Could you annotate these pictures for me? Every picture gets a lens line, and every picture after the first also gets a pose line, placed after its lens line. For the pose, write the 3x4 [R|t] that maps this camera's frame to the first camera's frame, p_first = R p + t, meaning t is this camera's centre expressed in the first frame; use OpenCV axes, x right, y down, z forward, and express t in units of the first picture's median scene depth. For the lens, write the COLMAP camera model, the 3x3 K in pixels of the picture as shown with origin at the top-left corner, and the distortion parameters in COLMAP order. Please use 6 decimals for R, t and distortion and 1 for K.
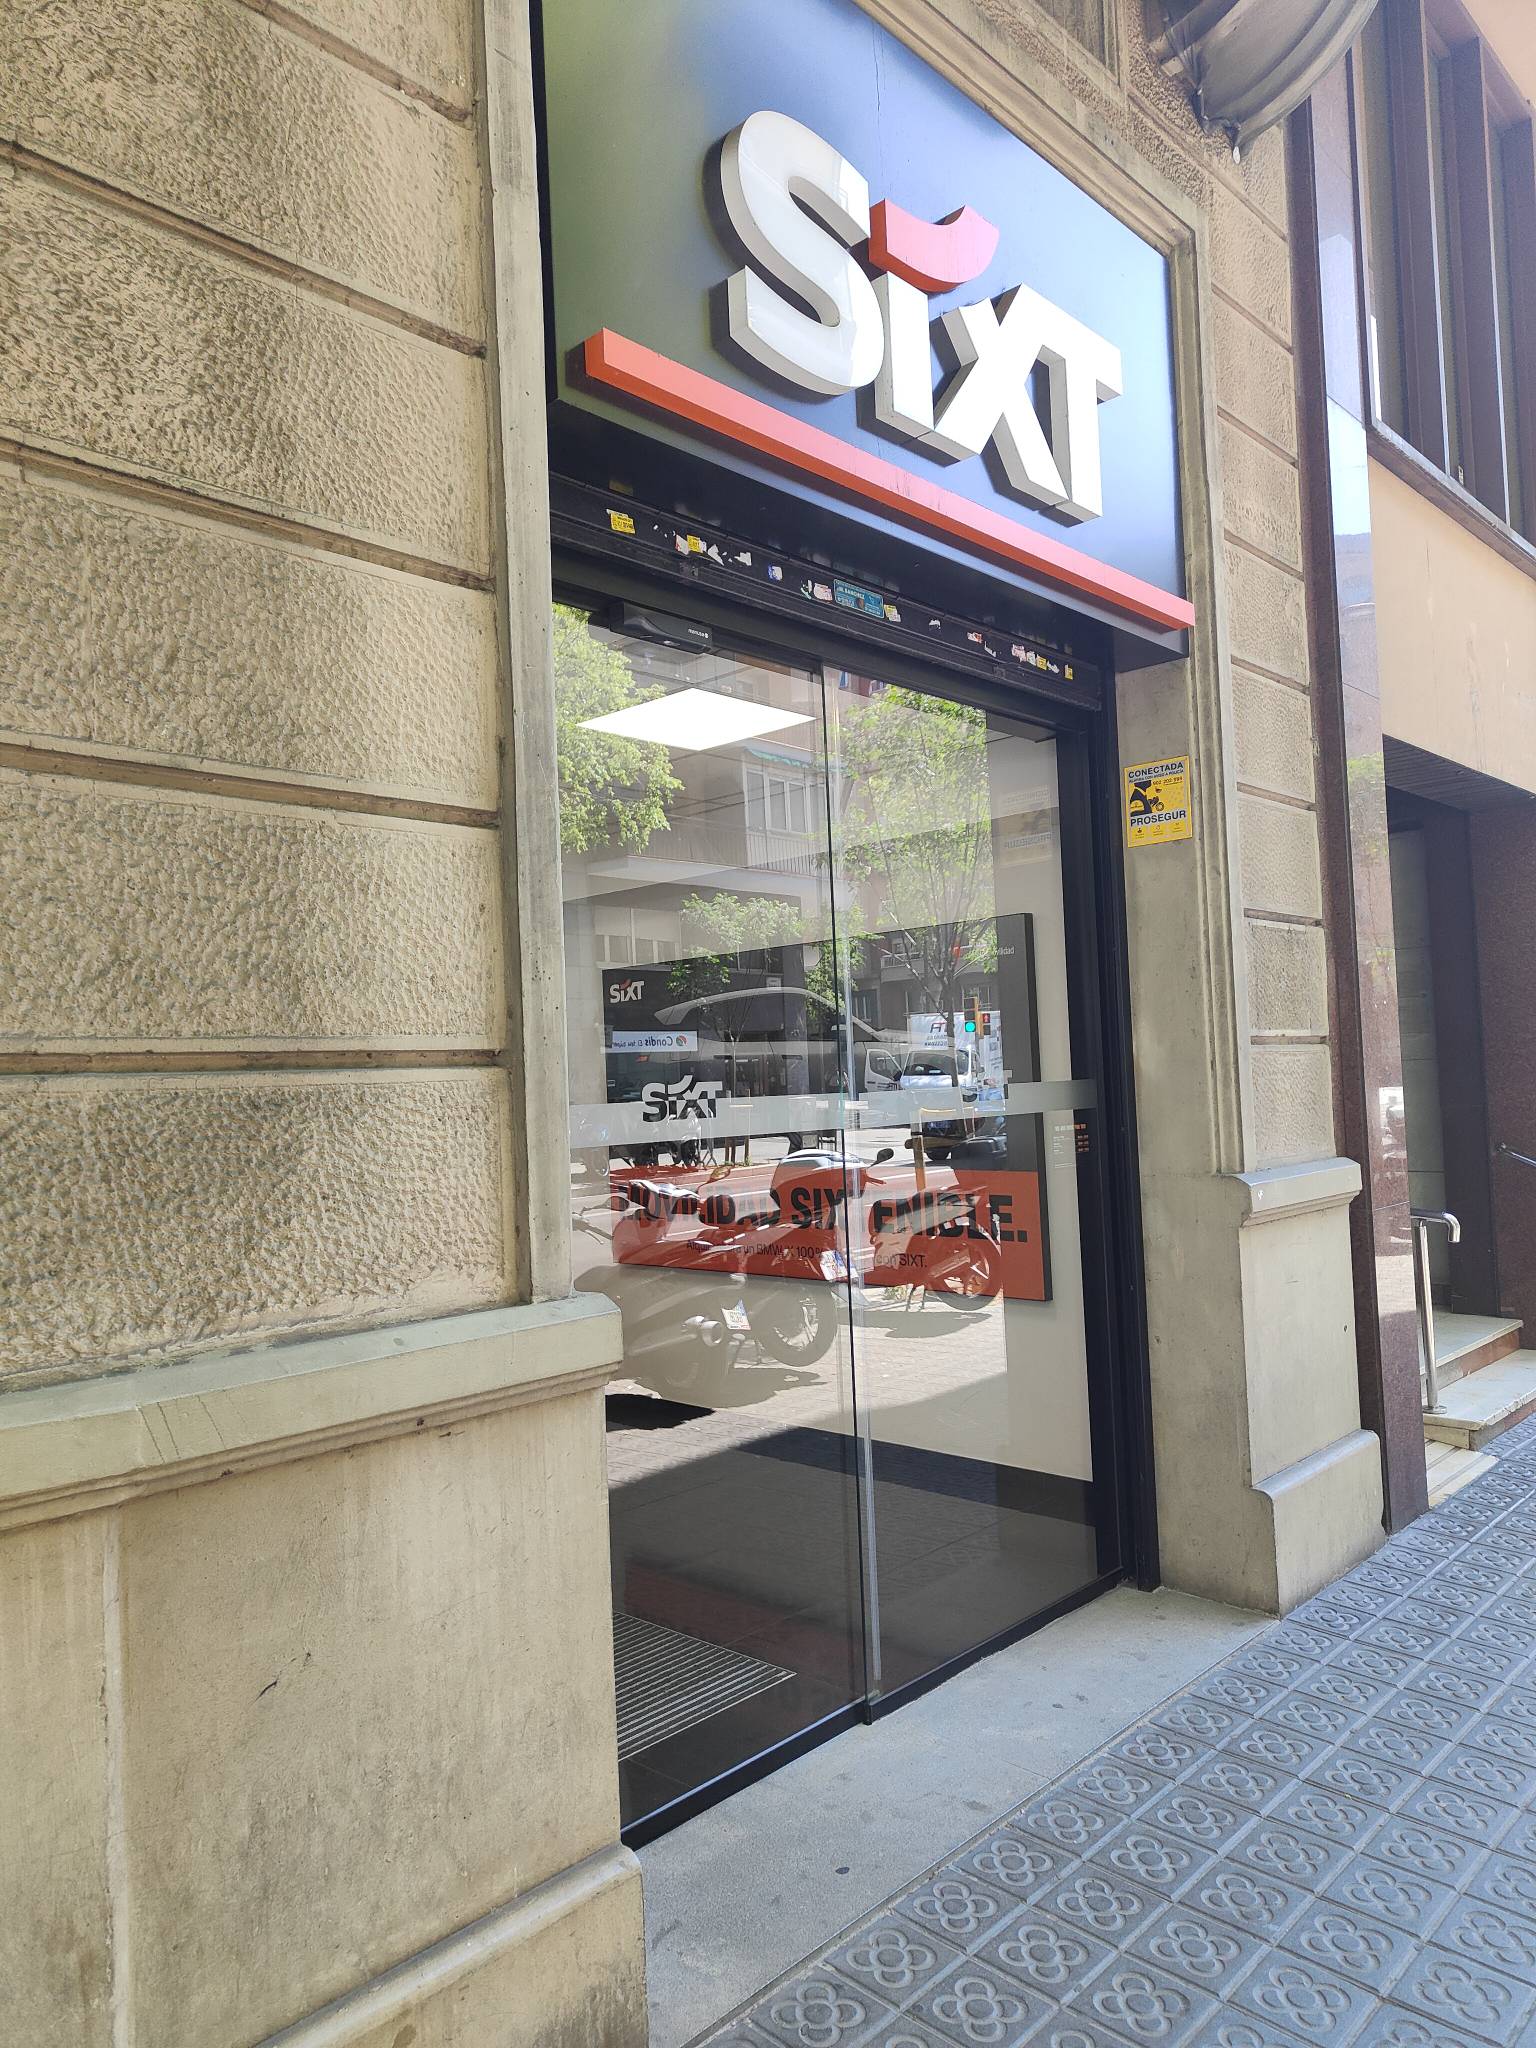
lens RADIAL K [[1391.5, 0, 756.8], [0, 1391.5, 1016.1], [0, 0, 1]] dist [0.018607, 0.000751]
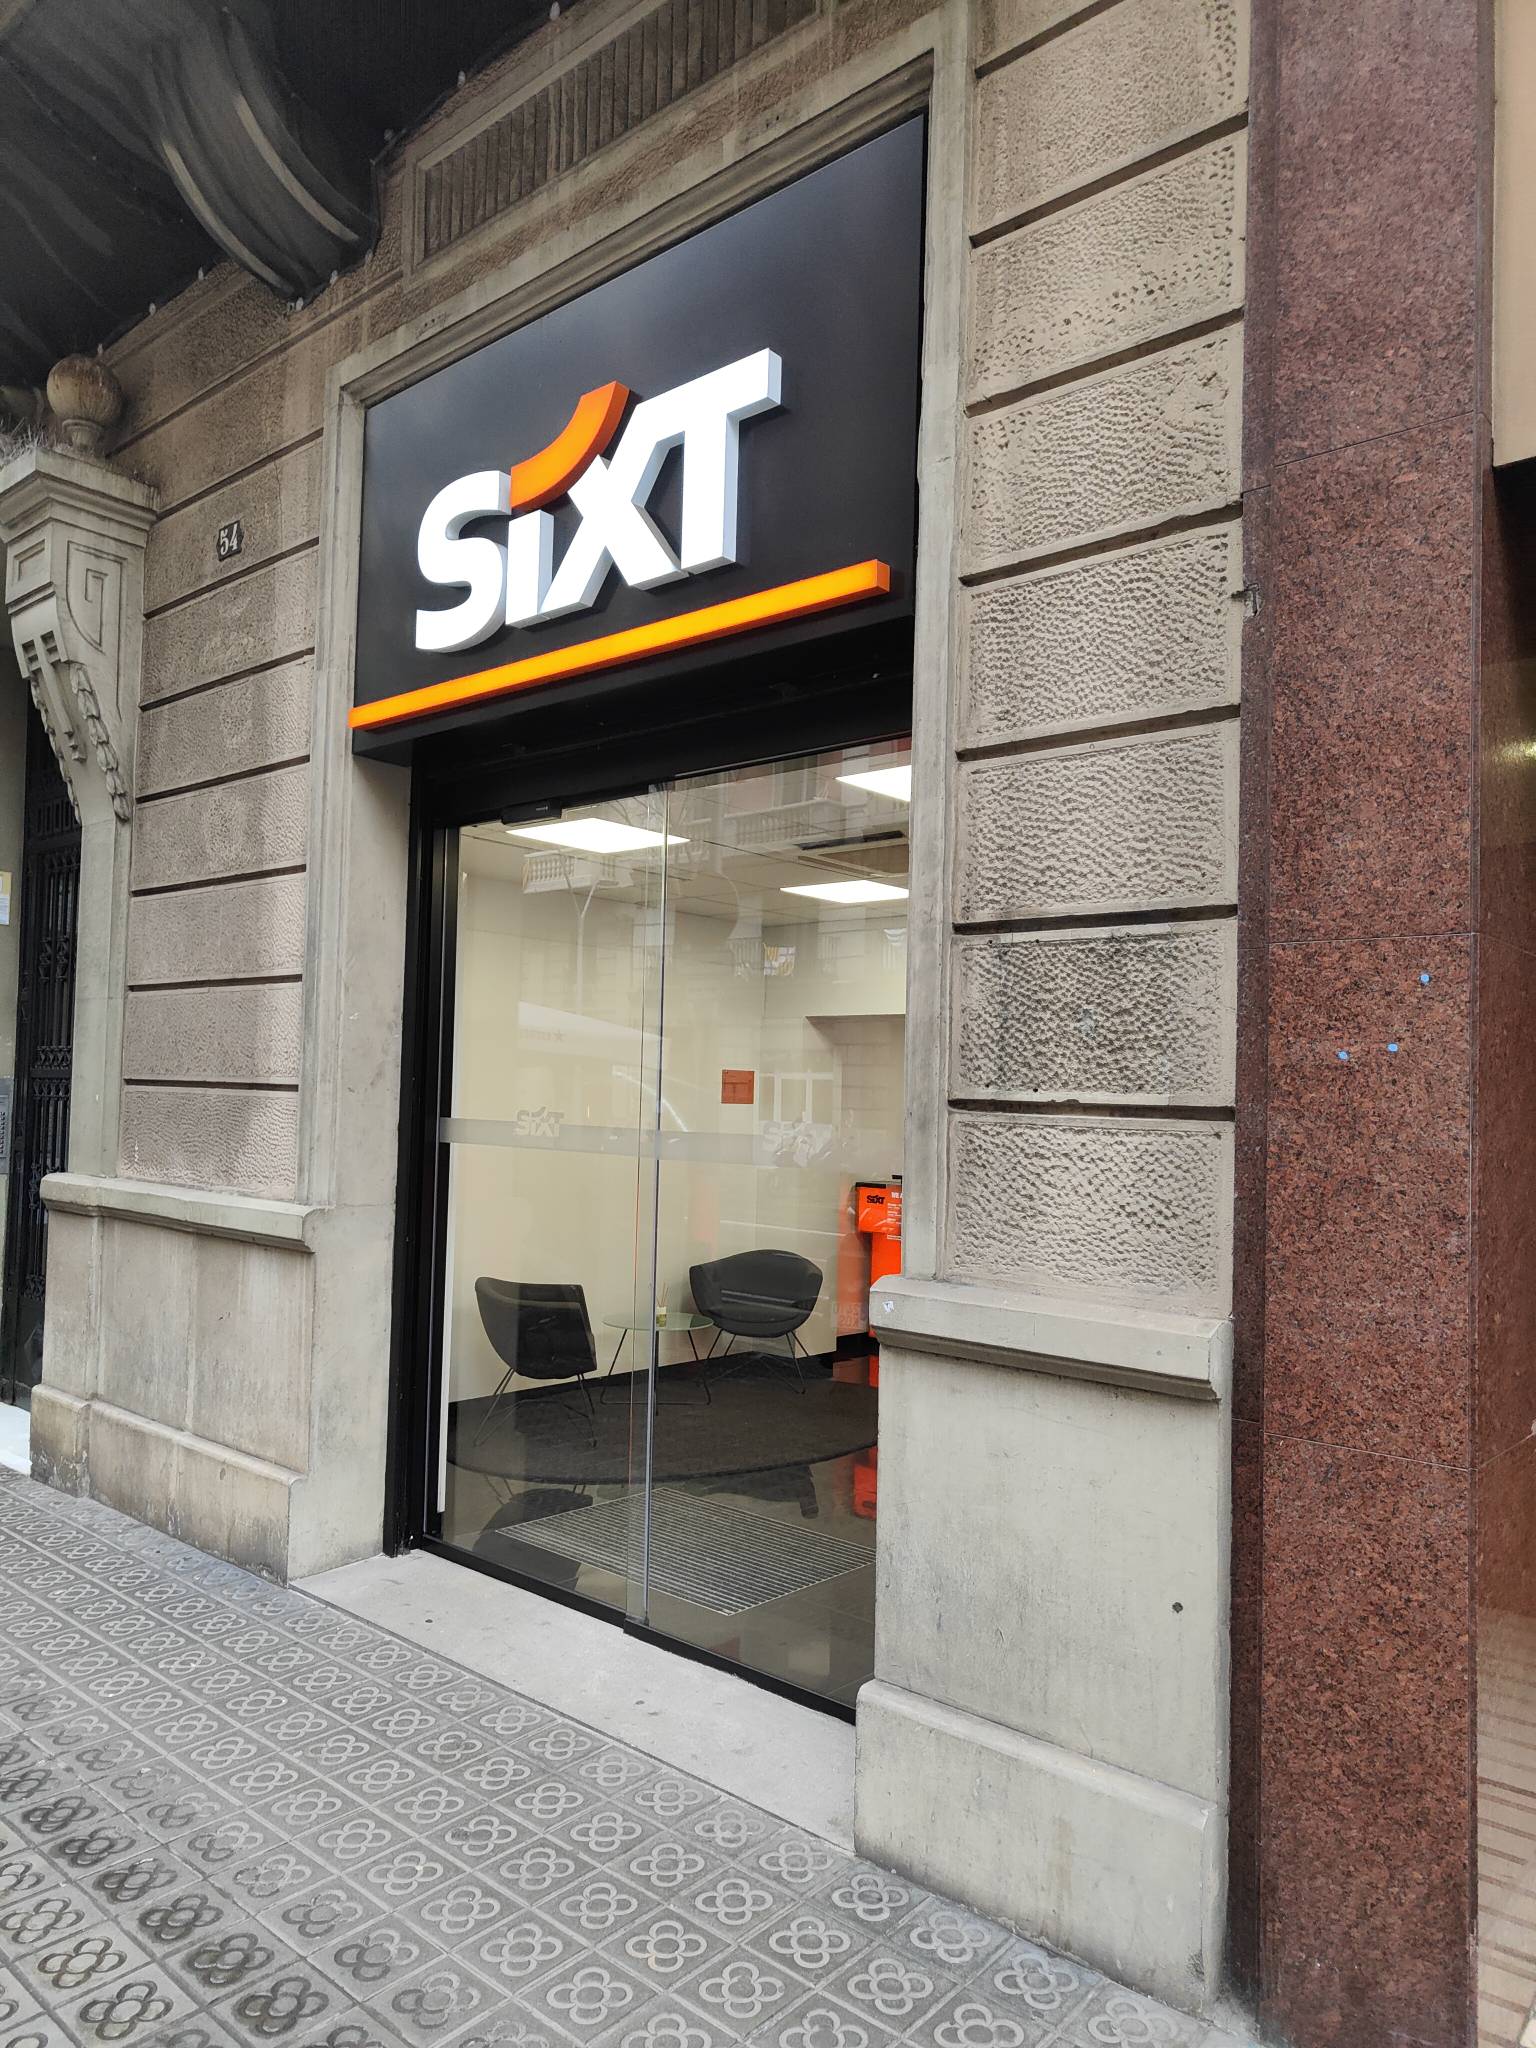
lens RADIAL K [[1391.5, 0, 774.0], [0, 1391.5, 1031.1], [0, 0, 1]] dist [0.018607, 0.000751]
pose [[0.053799, -0.005187, -0.998538, 1.548887], [0.016736, 0.999851, -0.004292, -0.028878], [0.998412, -0.016480, 0.053877, 1.245047]]
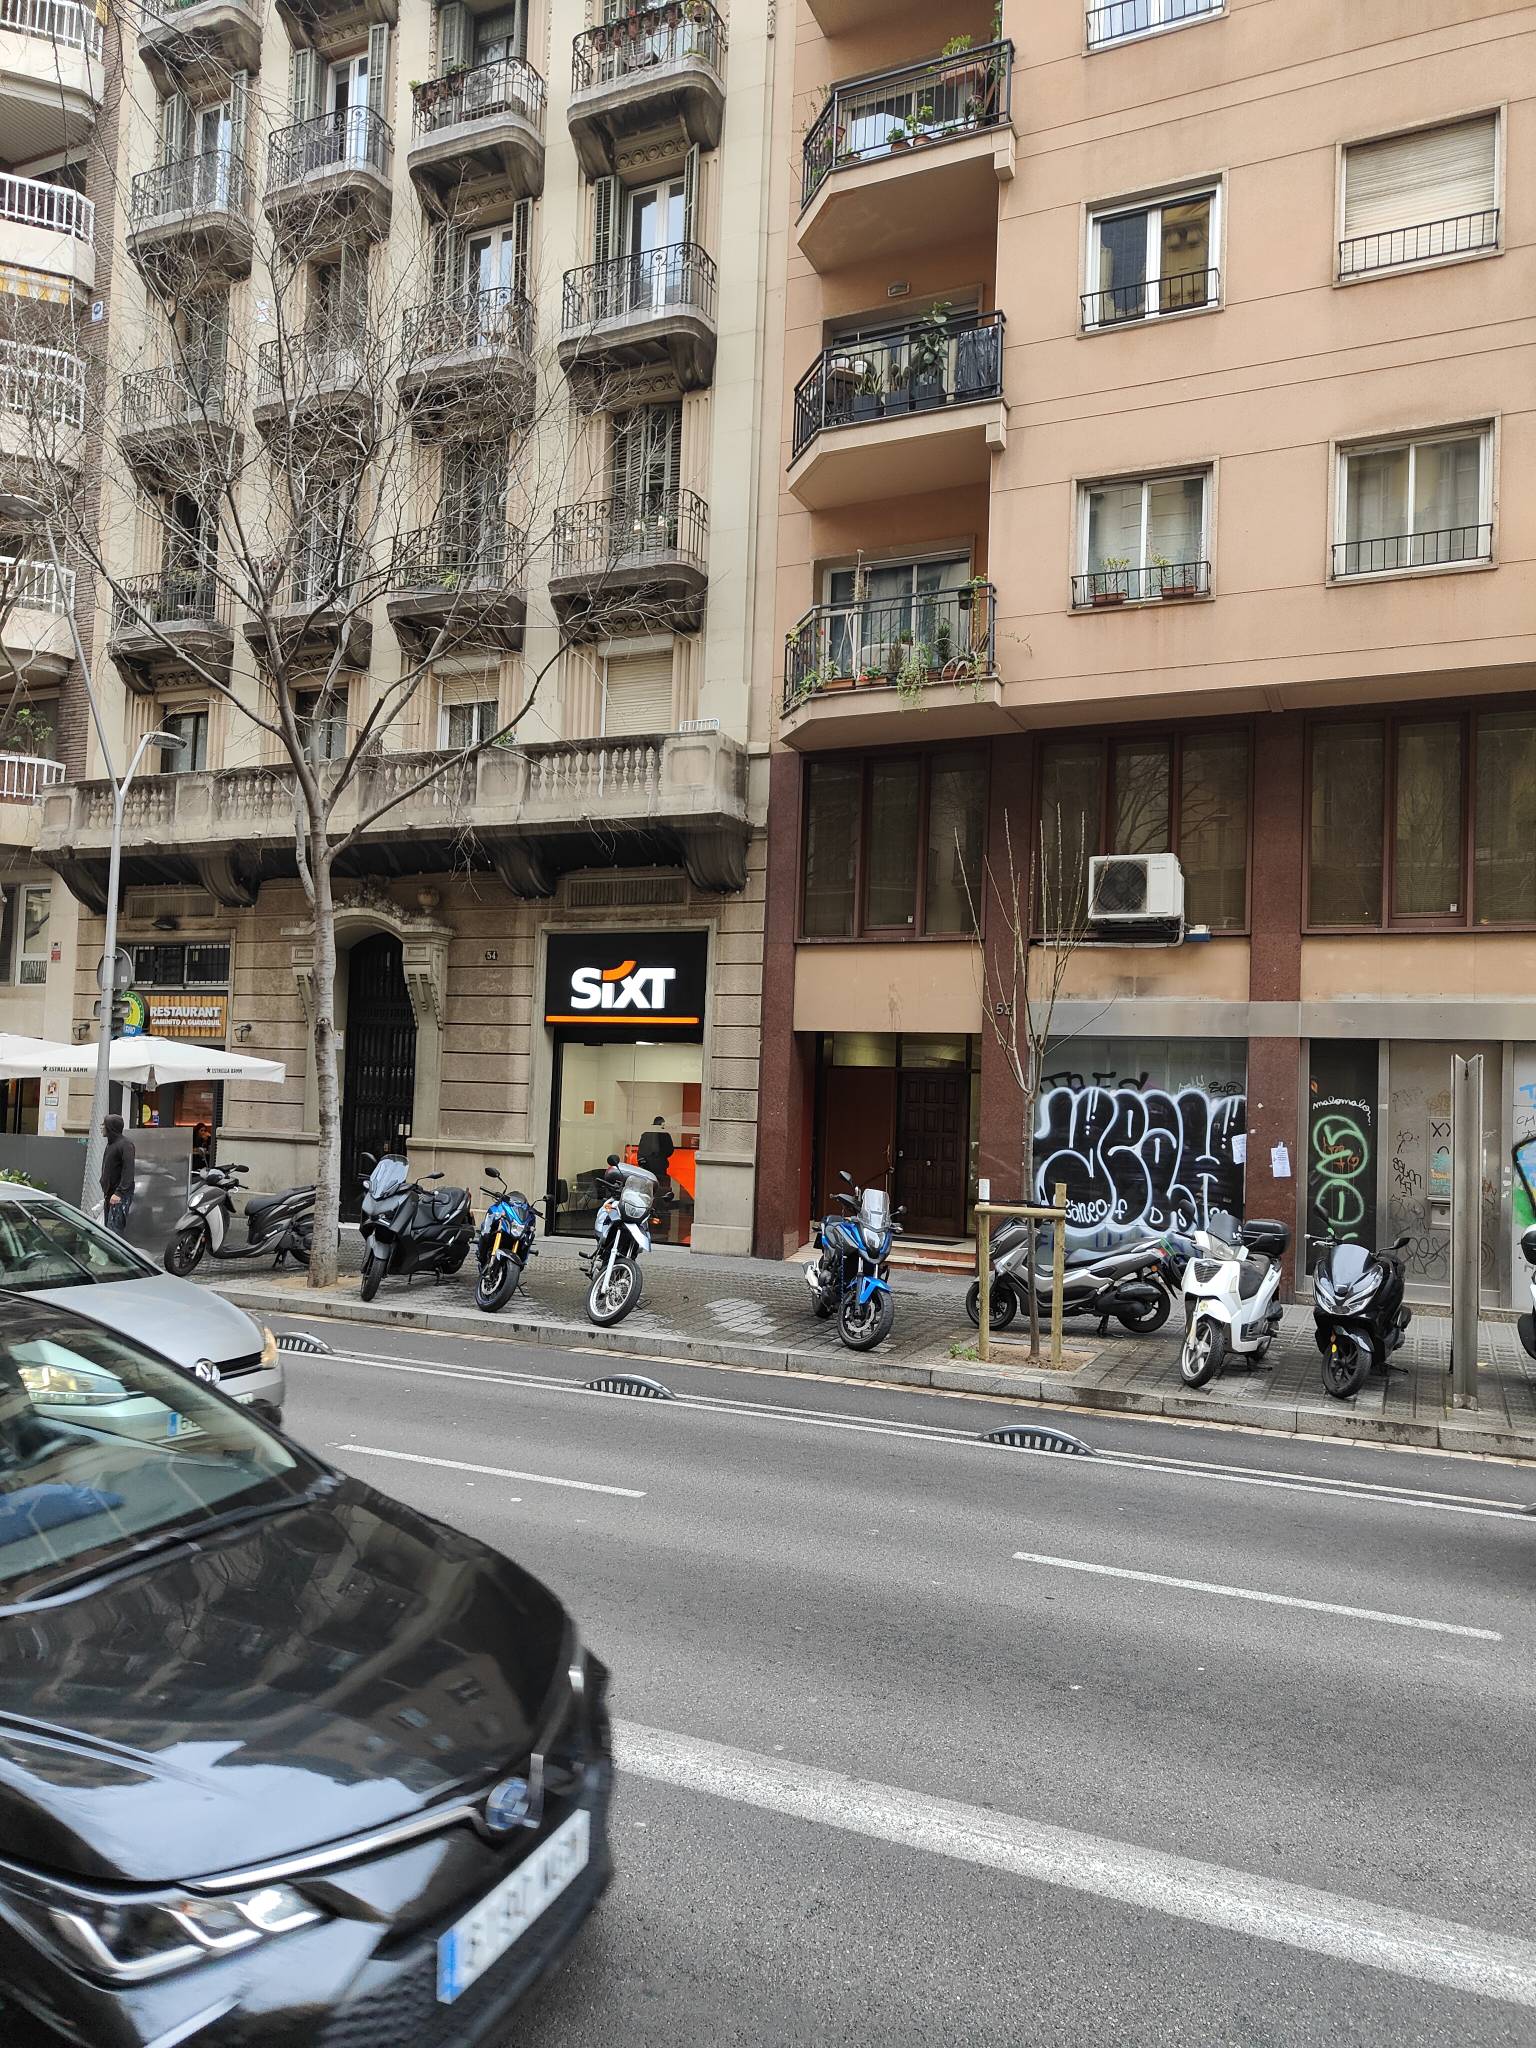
lens RADIAL K [[1391.5, 0, 783.0], [0, 1391.5, 1024.9], [0, 0, 1]] dist [0.018607, 0.000751]
pose [[0.345431, -0.000036, -0.938444, 6.171637], [-0.004690, 0.999987, -0.001765, -0.372385], [0.938432, 0.005011, 0.345426, -0.322209]]
